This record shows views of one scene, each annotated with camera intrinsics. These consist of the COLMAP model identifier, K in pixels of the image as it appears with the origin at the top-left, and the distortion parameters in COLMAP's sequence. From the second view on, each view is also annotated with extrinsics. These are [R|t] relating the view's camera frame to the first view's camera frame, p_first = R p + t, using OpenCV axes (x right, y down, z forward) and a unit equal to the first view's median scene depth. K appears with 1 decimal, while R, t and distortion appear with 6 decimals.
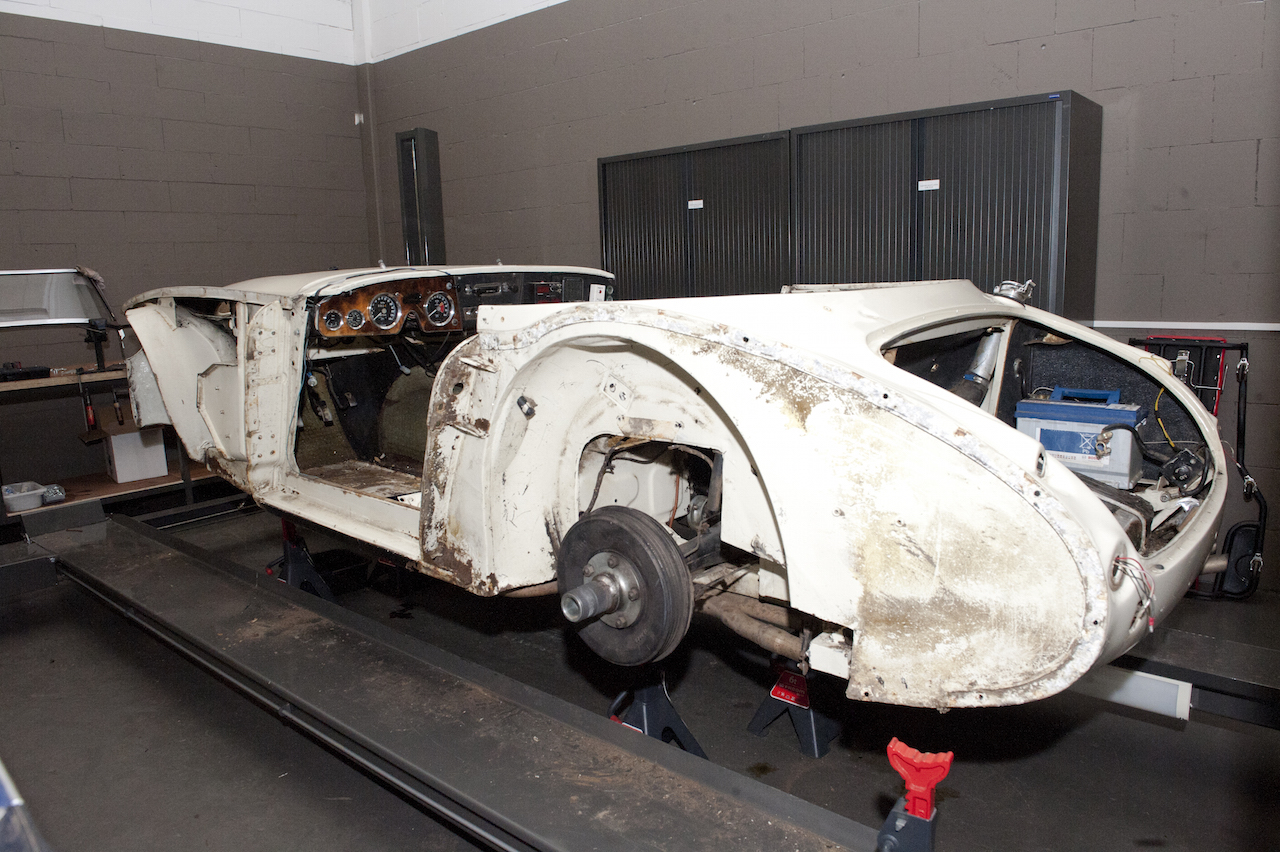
lens RADIAL K [[864.1, 0, 643.8], [0, 864.1, 419.3], [0, 0, 1]] dist [-0.049487, -0.008137]
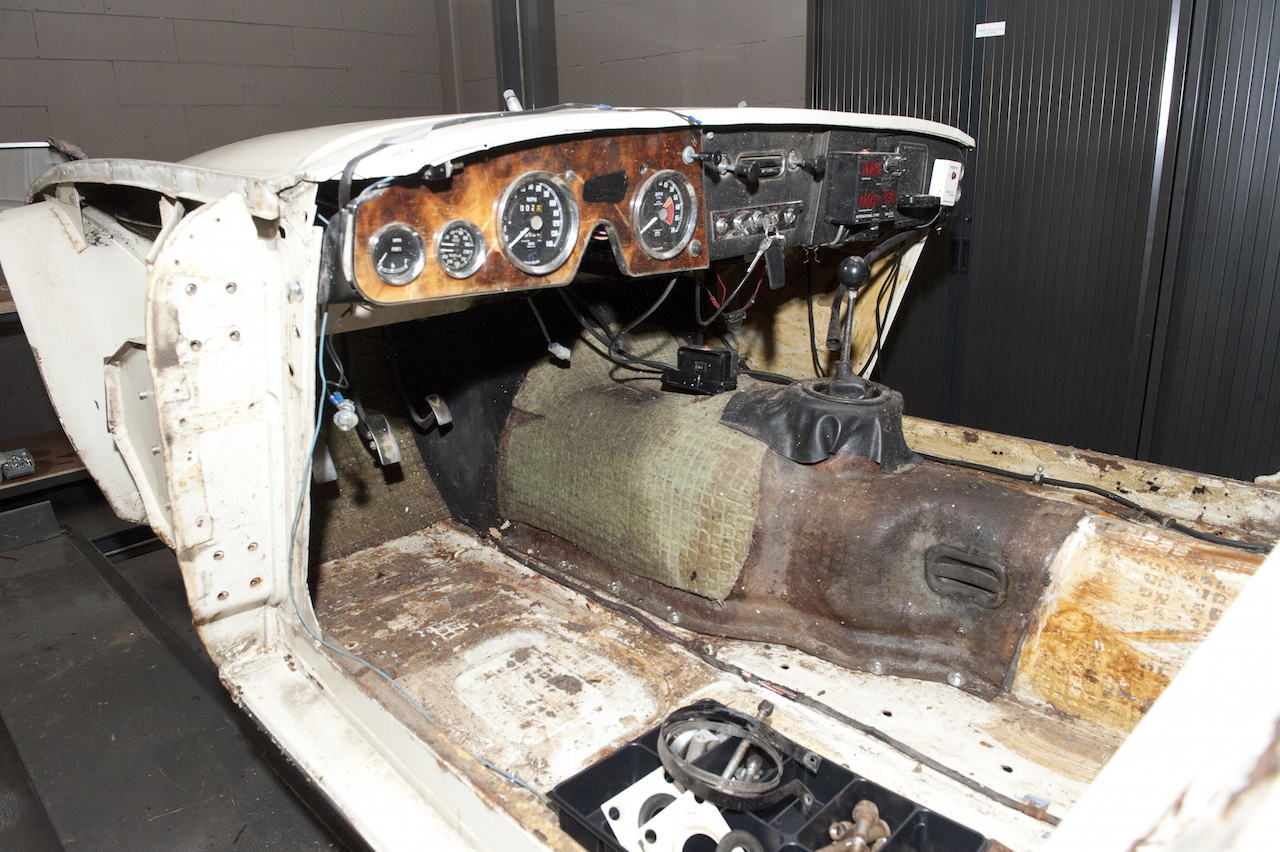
lens RADIAL K [[864.1, 0, 643.7], [0, 864.1, 427.7], [0, 0, 1]] dist [-0.049487, -0.008137]
pose [[0.997082, 0.025724, -0.071868, -0.223493], [-0.015656, 0.990407, 0.137290, -0.089055], [0.074711, -0.135764, 0.987920, 0.621503]]
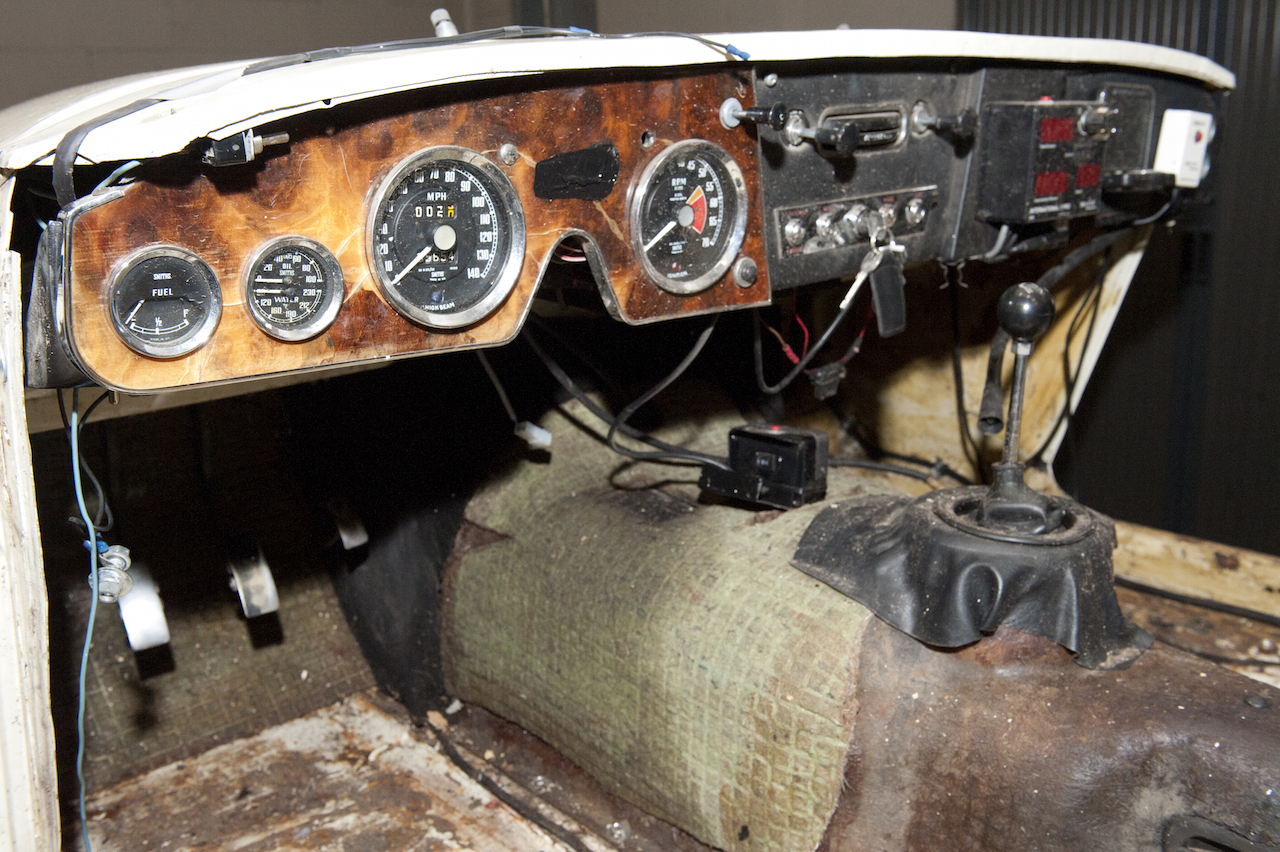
lens RADIAL K [[1176.0, 0, 642.2], [0, 1176.0, 428.6], [0, 0, 1]] dist [0.010815, 0.000000]
pose [[0.987946, 0.027754, -0.152292, -0.207692], [-0.013757, 0.995645, 0.092203, -0.104622], [0.154188, -0.088997, 0.984025, 0.712742]]
